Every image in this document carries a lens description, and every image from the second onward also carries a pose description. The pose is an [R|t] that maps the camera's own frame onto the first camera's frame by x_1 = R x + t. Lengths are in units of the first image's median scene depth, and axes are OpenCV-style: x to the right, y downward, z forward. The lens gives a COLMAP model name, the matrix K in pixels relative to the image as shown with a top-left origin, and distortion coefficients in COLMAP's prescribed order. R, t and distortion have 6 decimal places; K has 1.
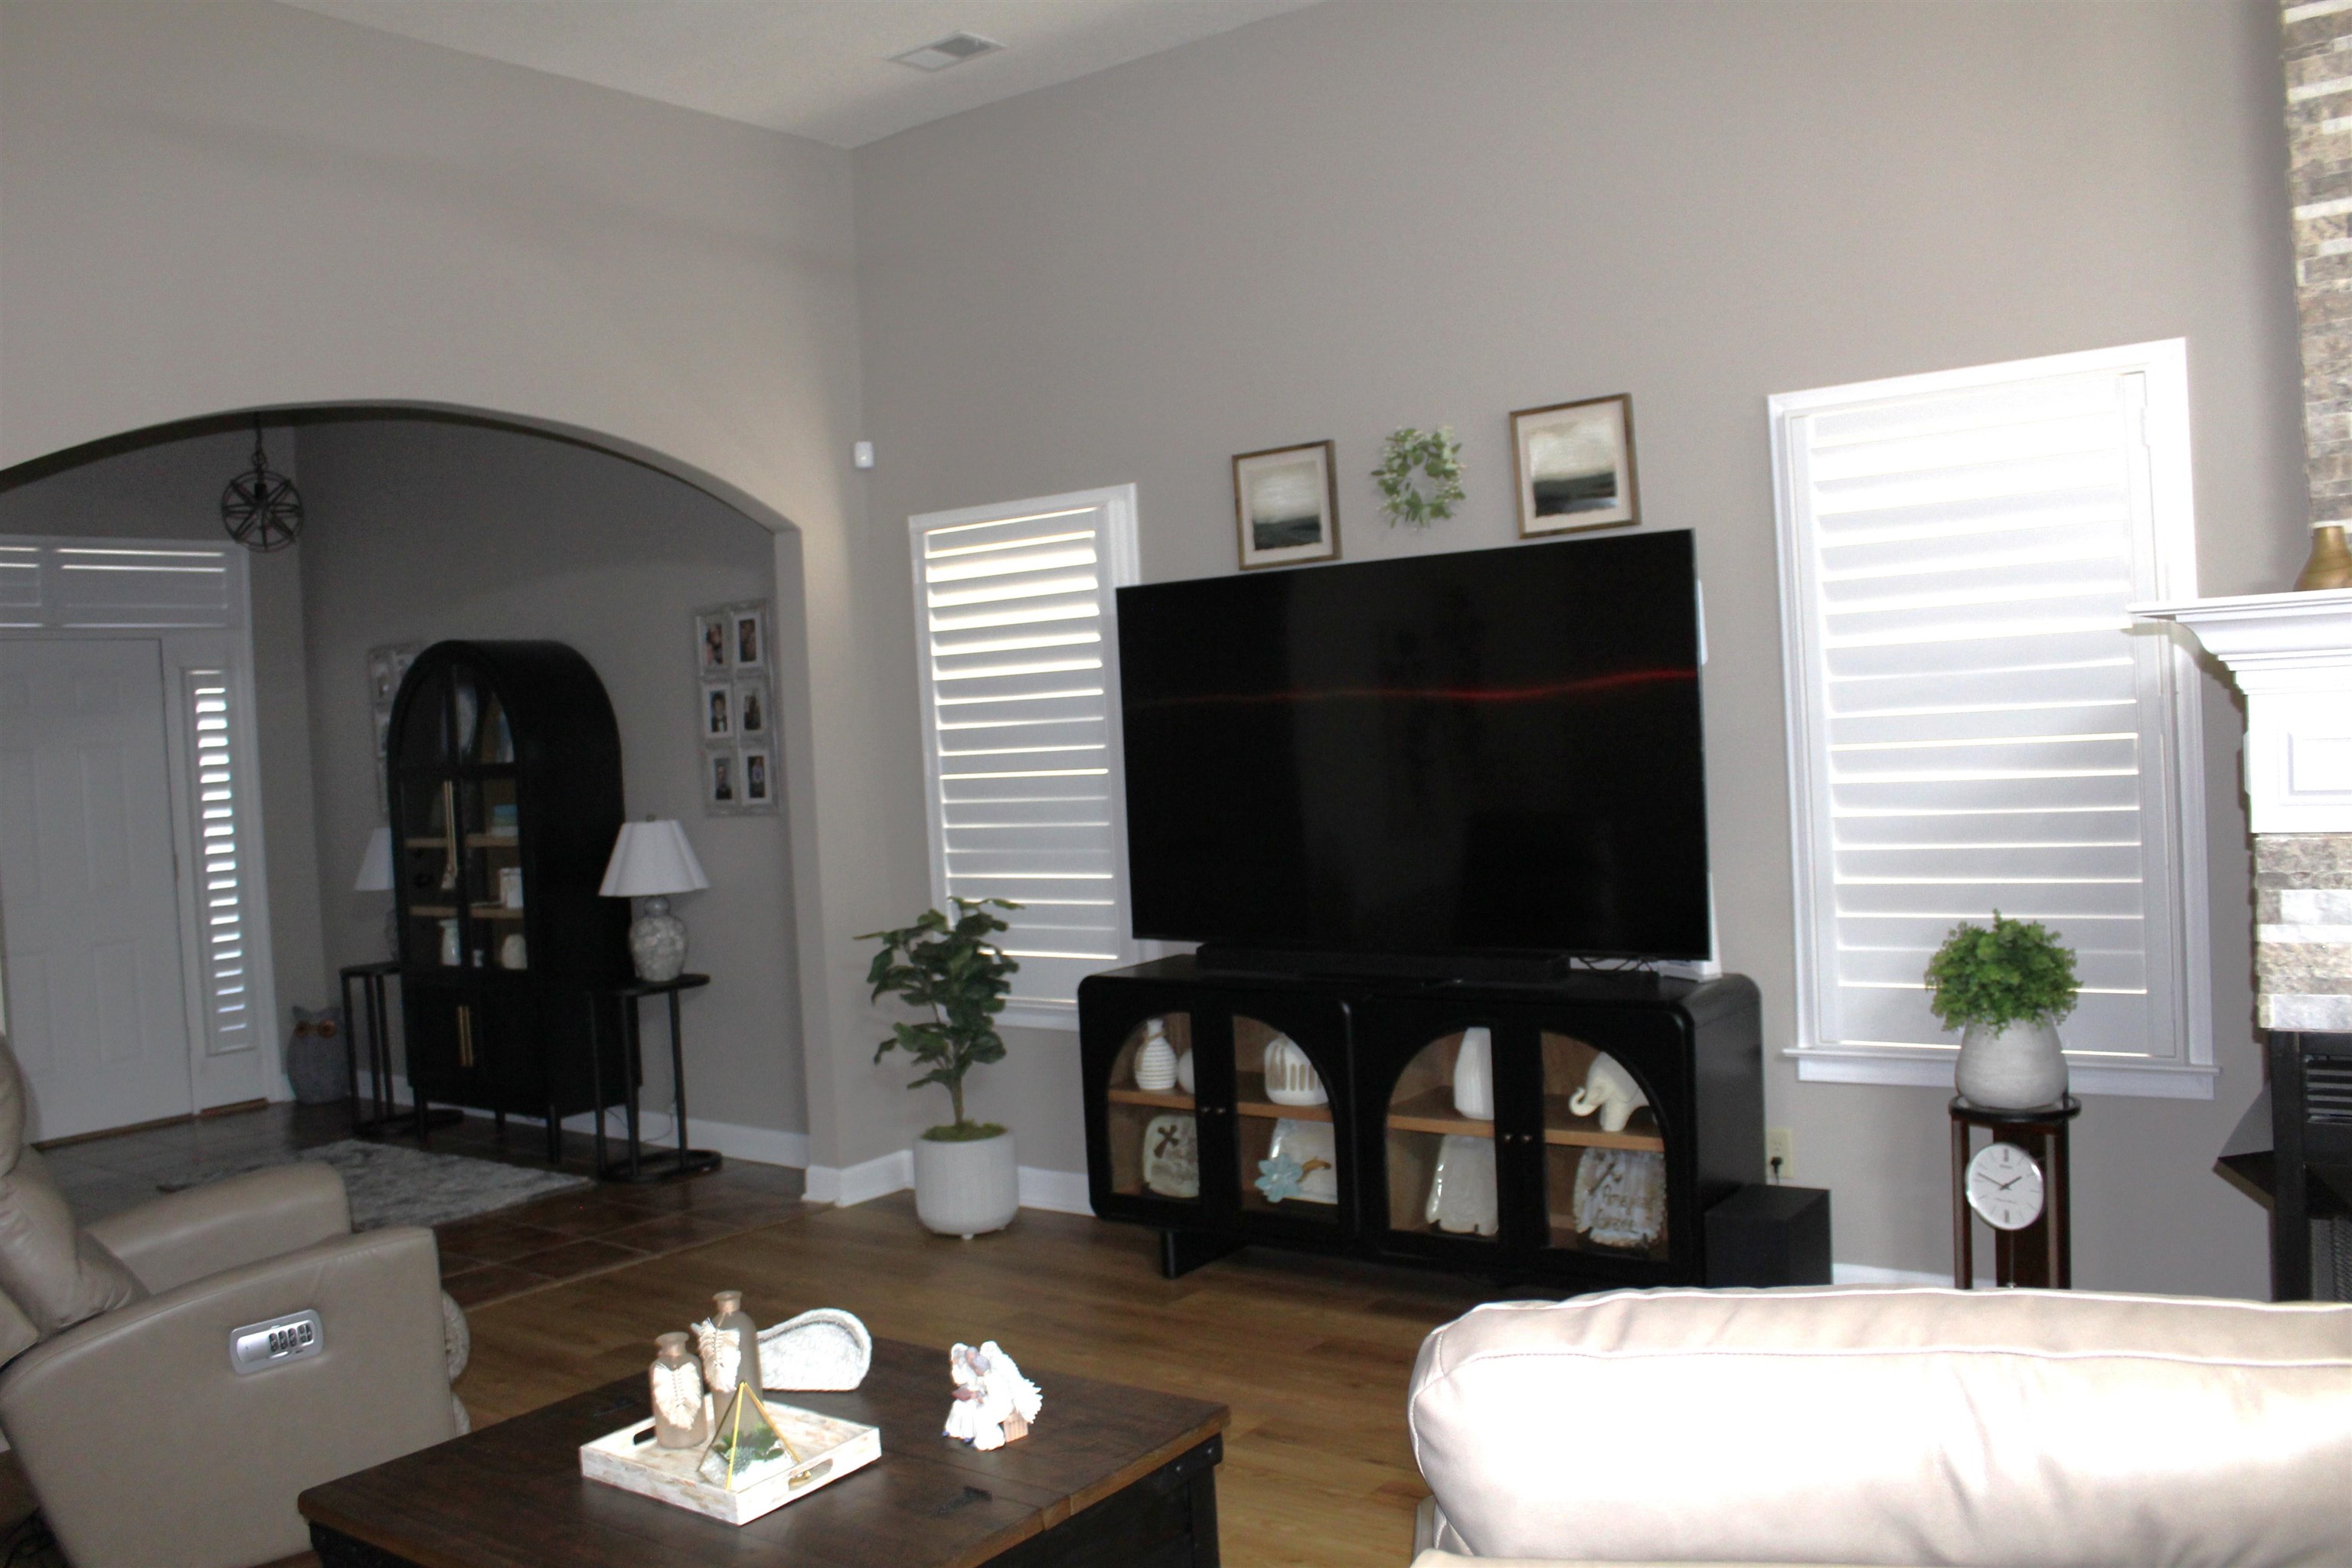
lens RADIAL K [[1924.1, 0, 1150.3], [0, 1924.1, 775.0], [0, 0, 1]] dist [-0.173795, 0.145732]
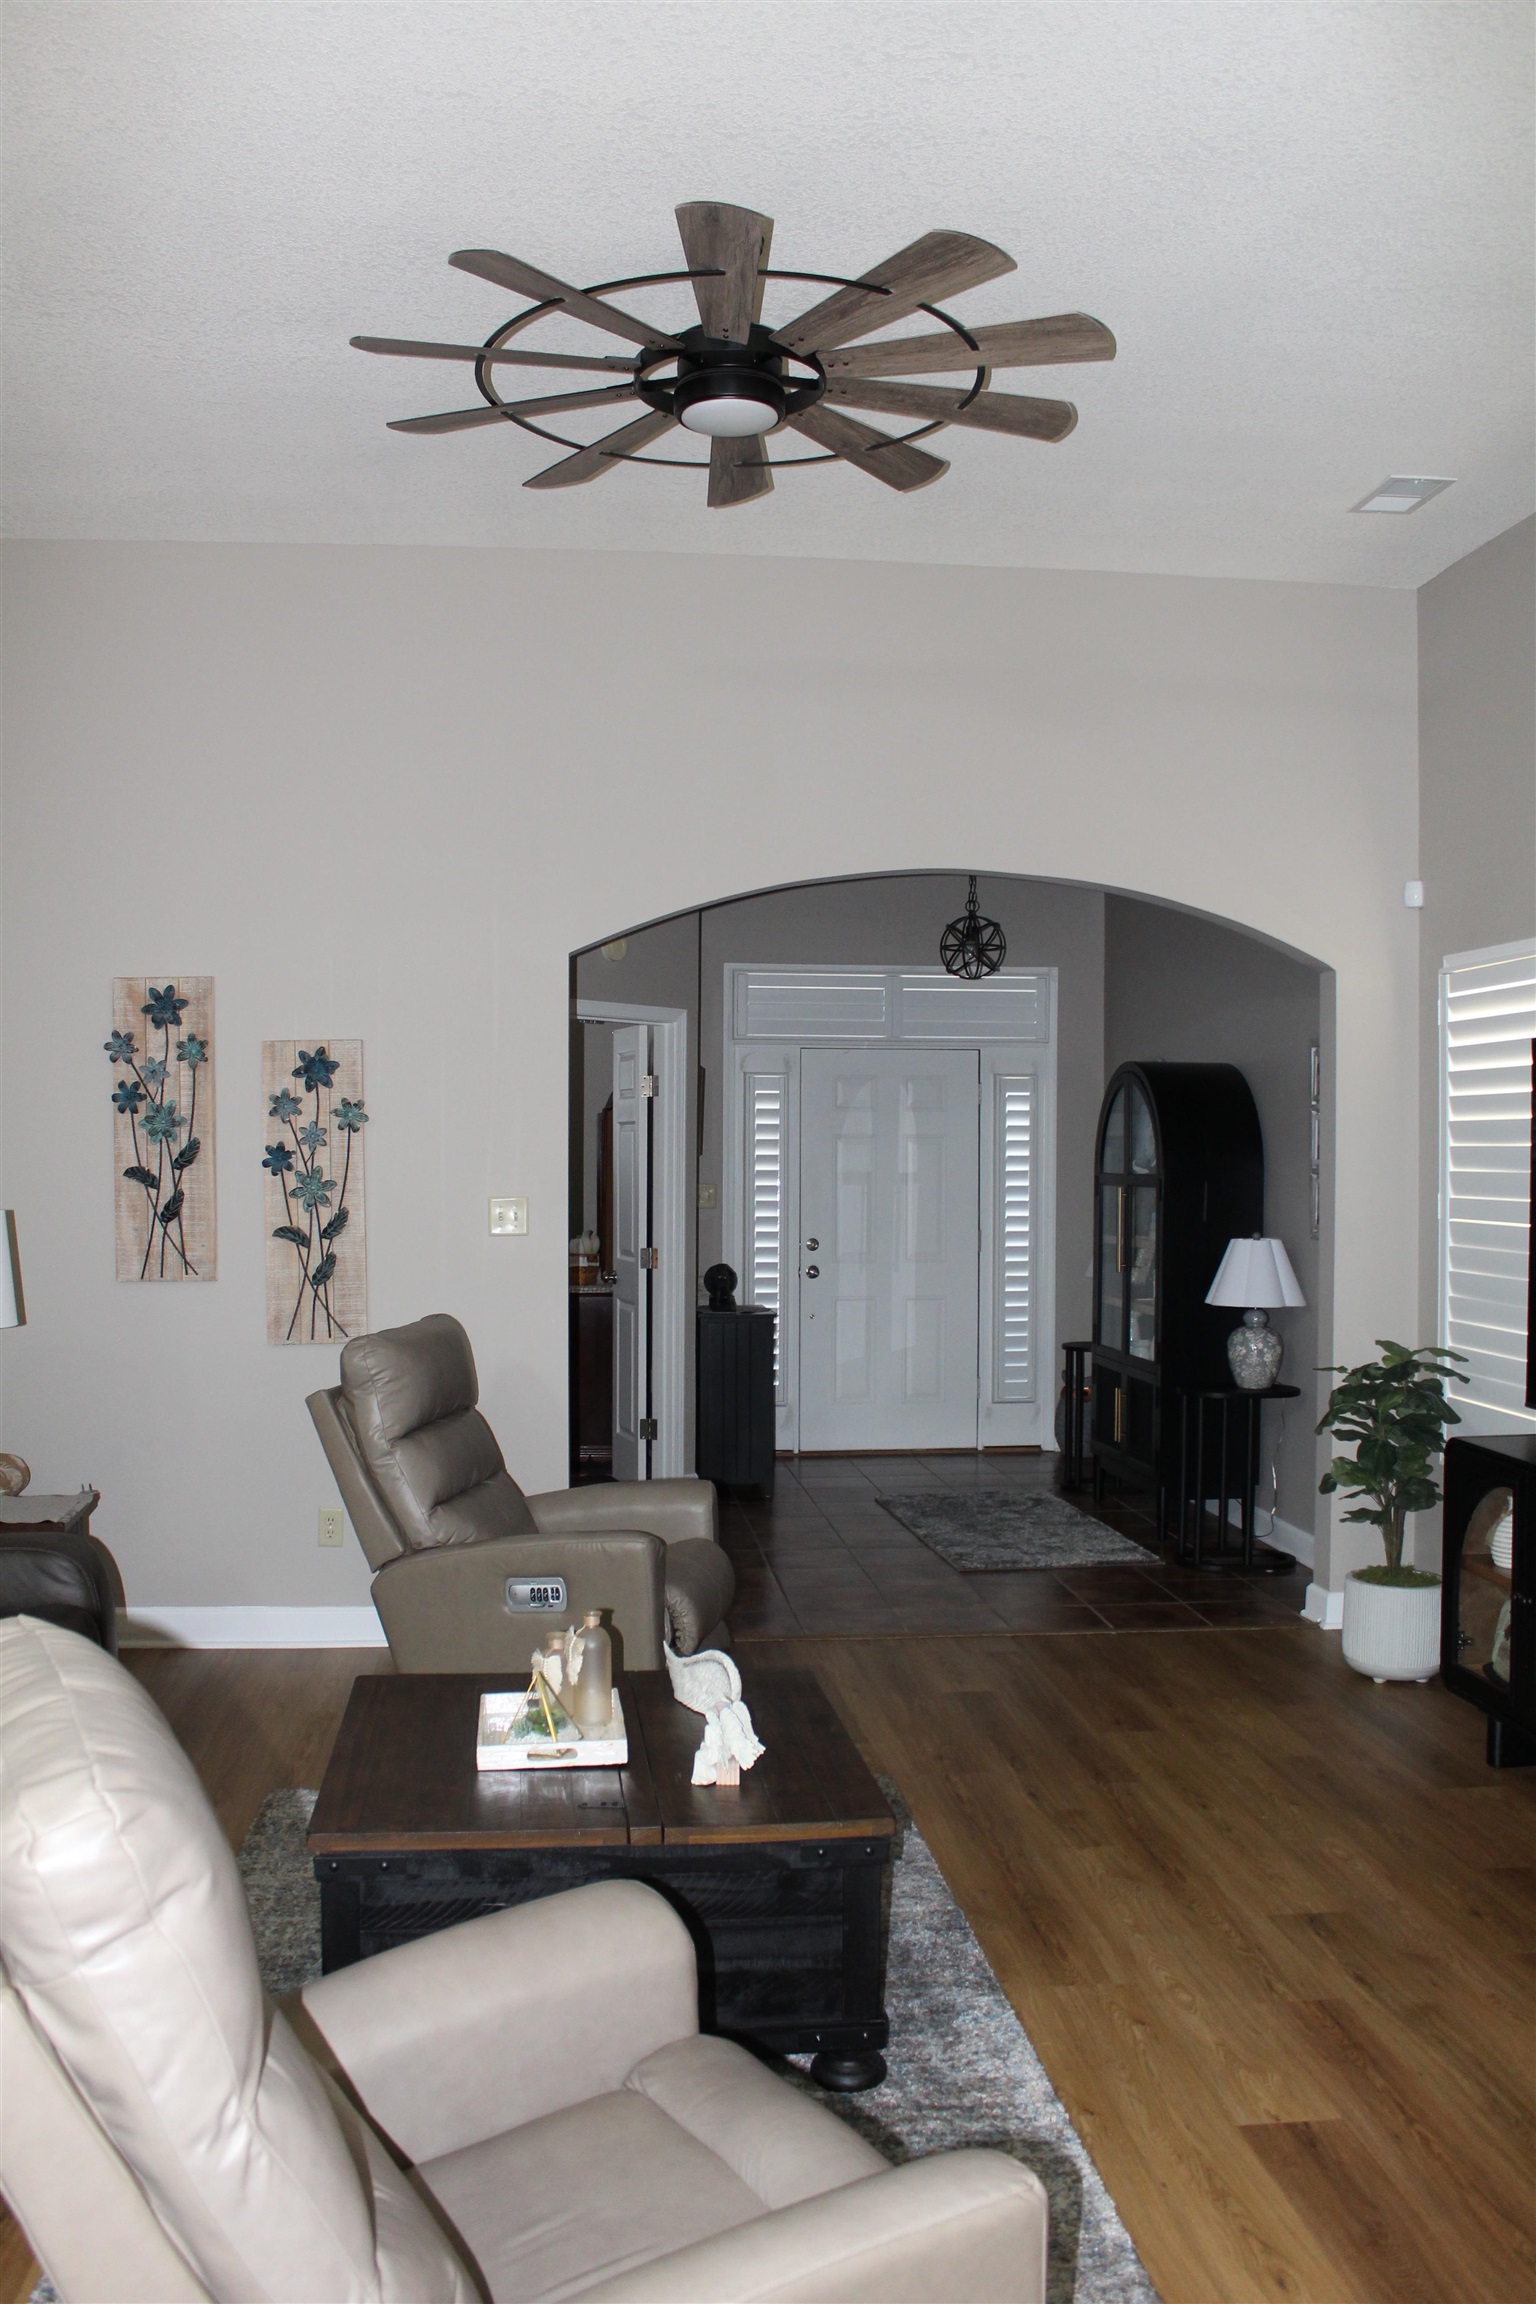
lens RADIAL K [[1884.8, 0, 782.3], [0, 1884.8, 1160.1], [0, 0, 1]] dist [-0.173795, 0.145732]
pose [[0.691801, 0.061655, -0.719451, 0.337626], [-0.063527, 0.997681, 0.024413, -0.031304], [0.719289, 0.028815, 0.694114, 0.091063]]
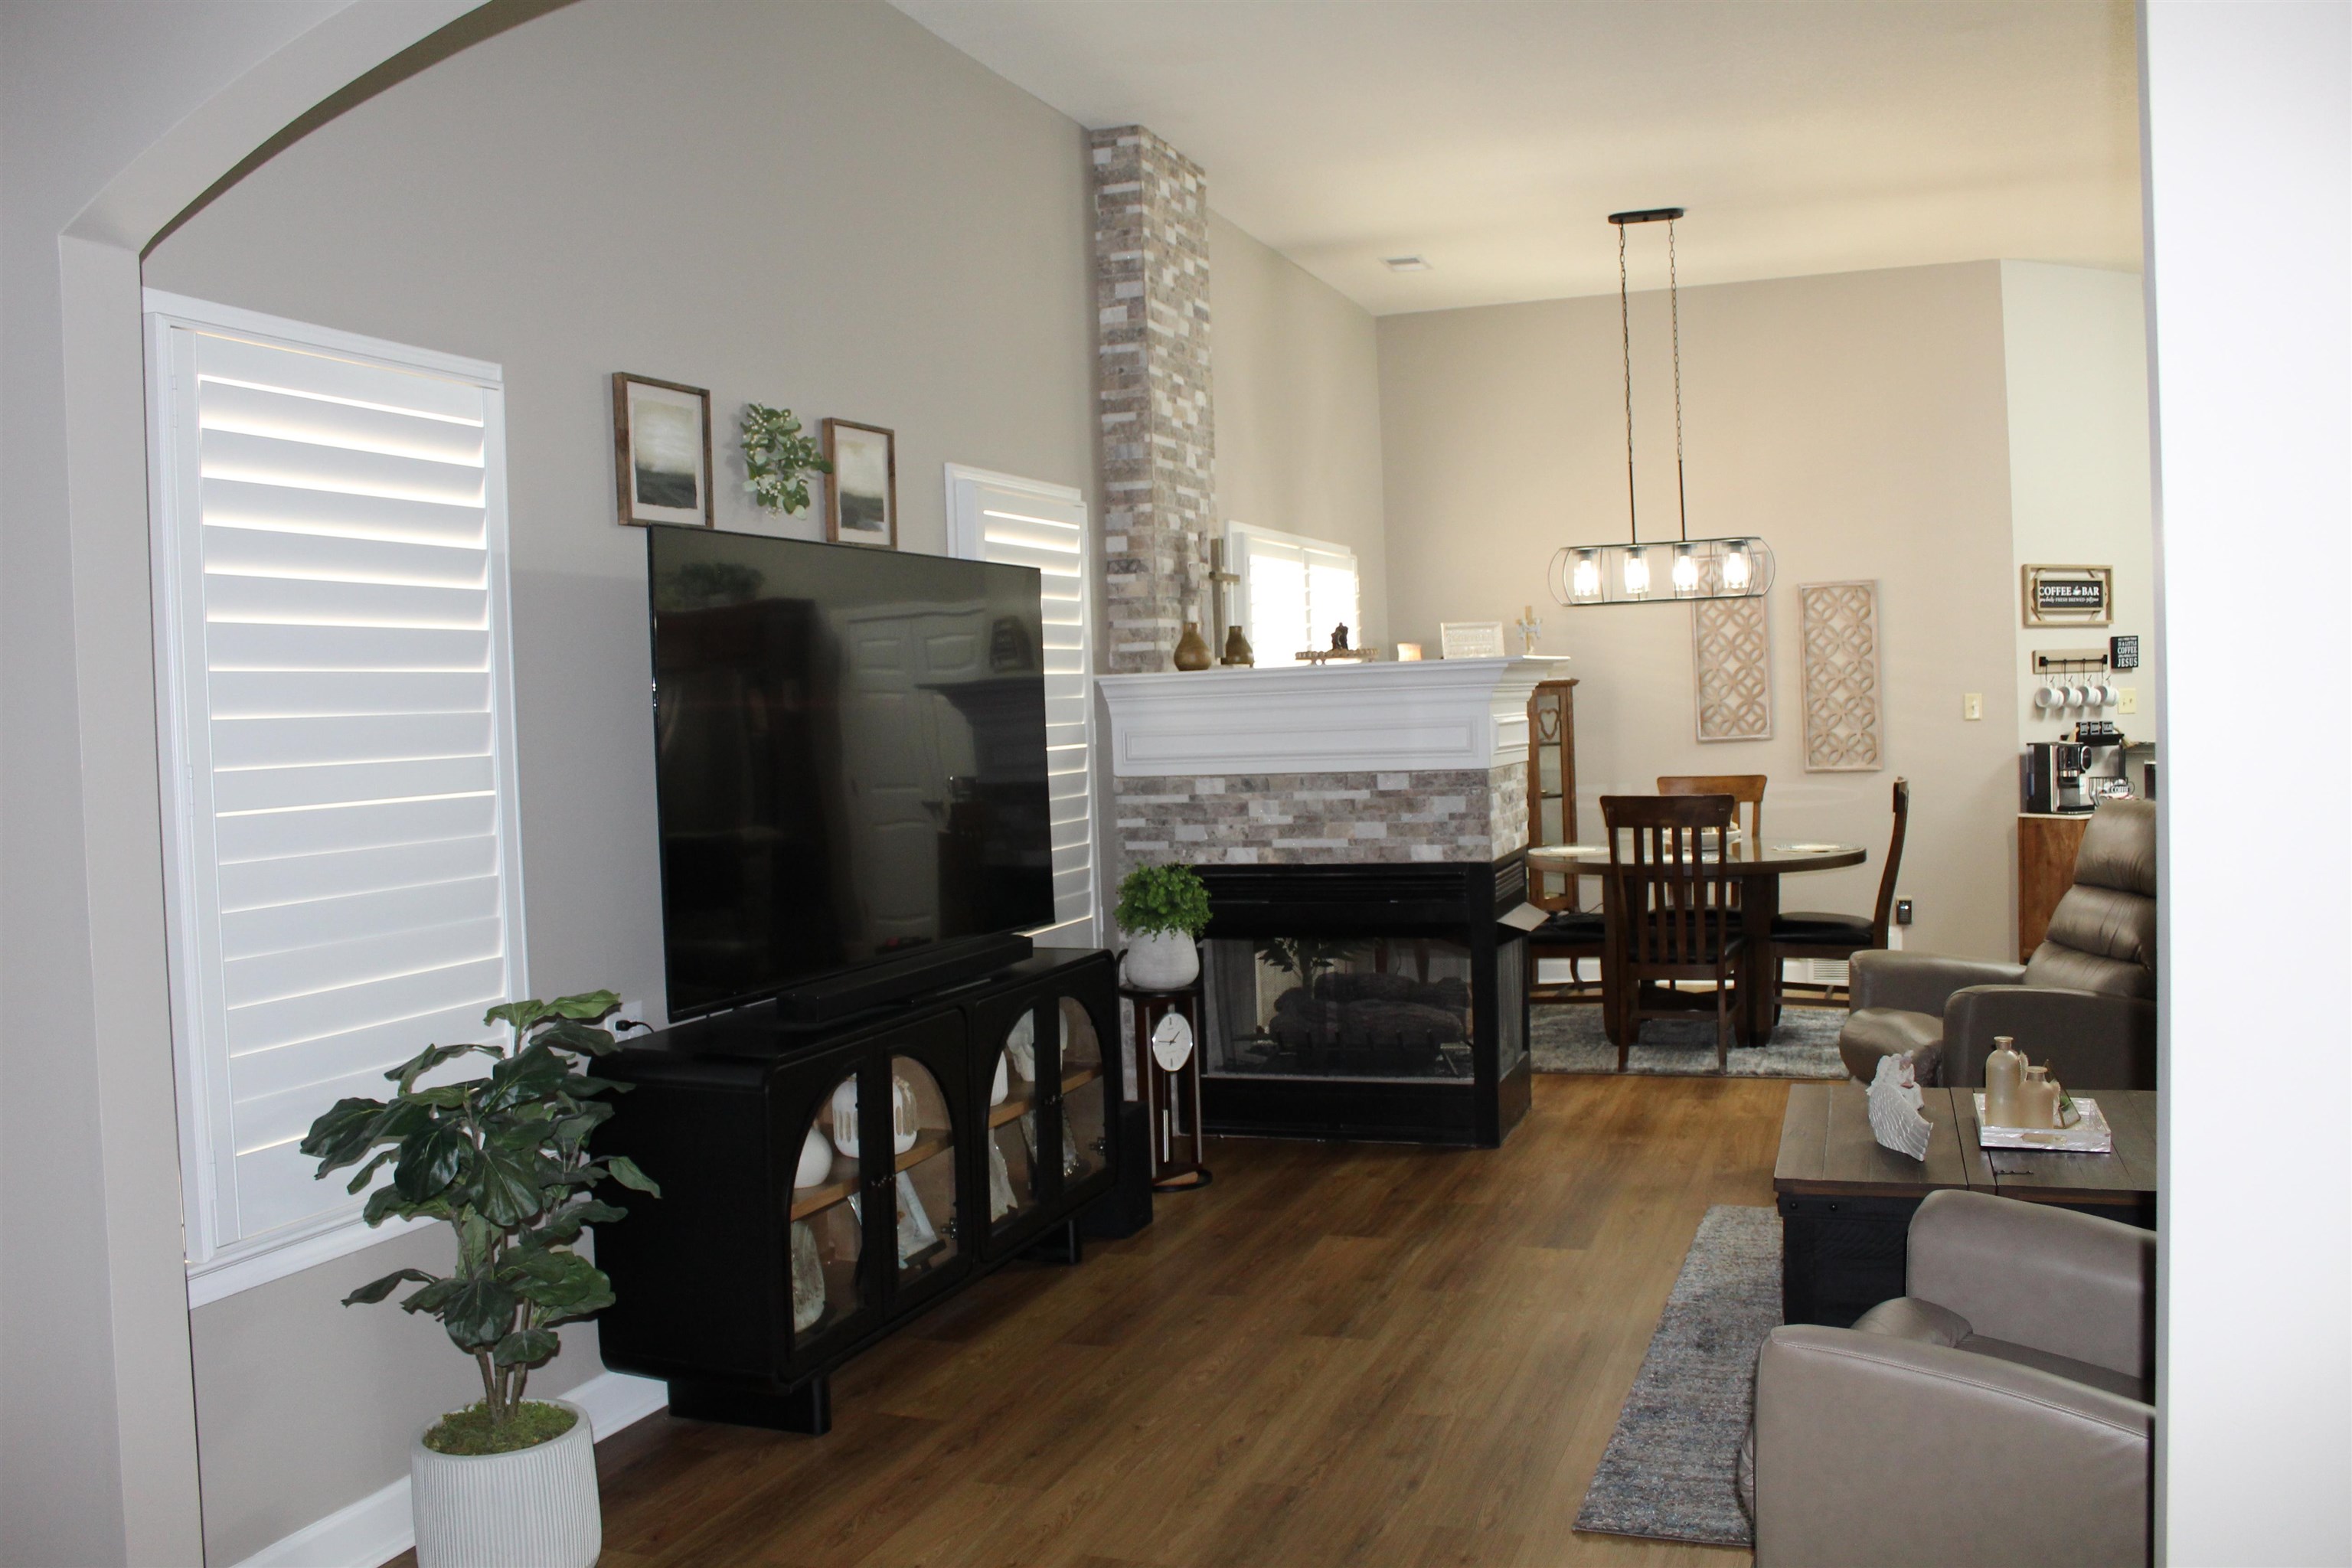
lens RADIAL K [[1924.1, 0, 1150.3], [0, 1924.1, 775.0], [0, 0, 1]] dist [-0.173795, 0.145732]
pose [[-0.262118, 0.027781, 0.964636, -0.650514], [0.072811, 0.997306, -0.008937, 0.013173], [-0.962285, 0.067894, -0.263434, 0.895593]]
